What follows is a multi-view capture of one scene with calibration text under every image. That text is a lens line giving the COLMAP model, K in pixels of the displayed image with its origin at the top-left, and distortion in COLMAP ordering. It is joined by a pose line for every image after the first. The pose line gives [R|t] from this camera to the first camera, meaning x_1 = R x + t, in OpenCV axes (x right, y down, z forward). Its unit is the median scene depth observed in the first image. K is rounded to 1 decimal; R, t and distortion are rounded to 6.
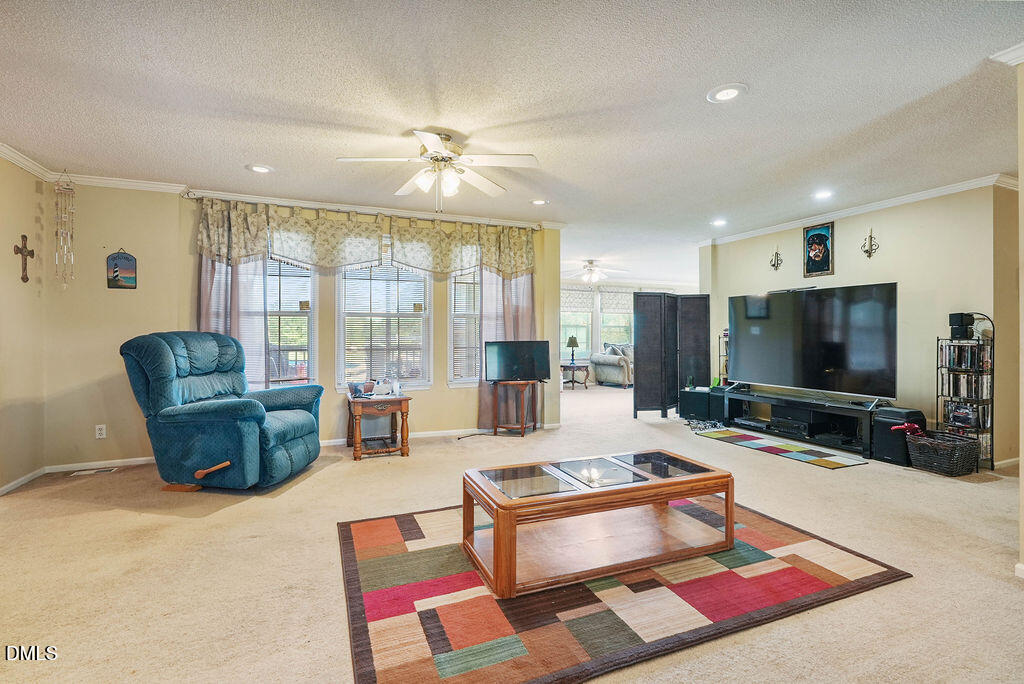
lens RADIAL K [[464.5, 0, 505.6], [0, 464.5, 336.0], [0, 0, 1]] dist [-0.008894, 0.004620]
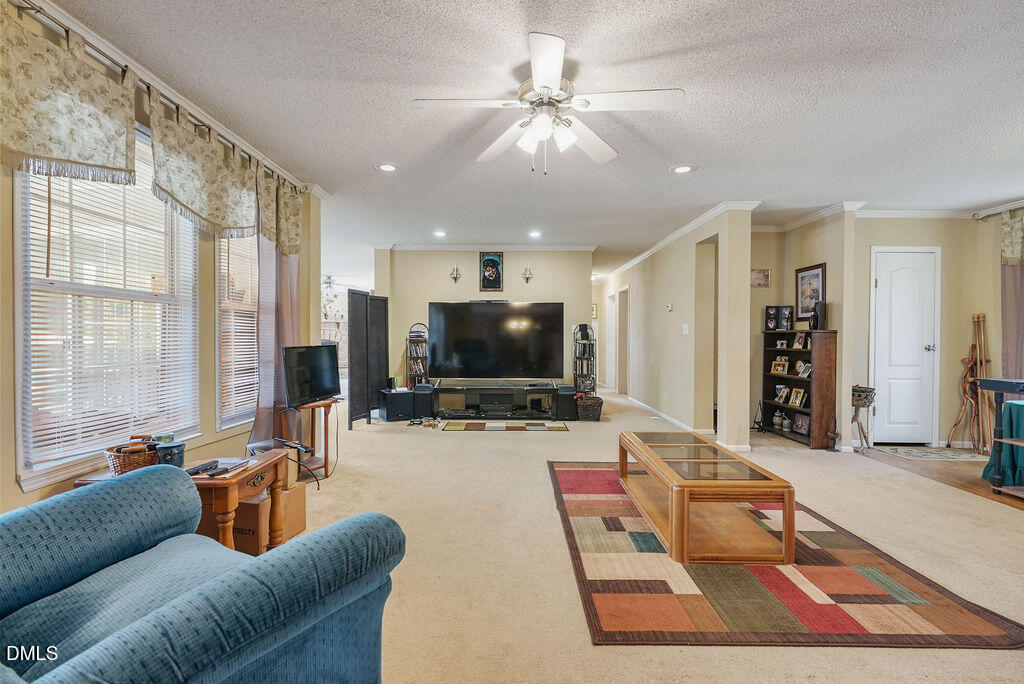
lens RADIAL K [[464.5, 0, 505.4], [0, 464.5, 342.0], [0, 0, 1]] dist [-0.008894, 0.004620]
pose [[0.394207, -0.009713, 0.918971, -0.549416], [0.000370, 0.999946, 0.010410, -0.001877], [-0.919022, -0.003763, 0.394189, 0.488170]]
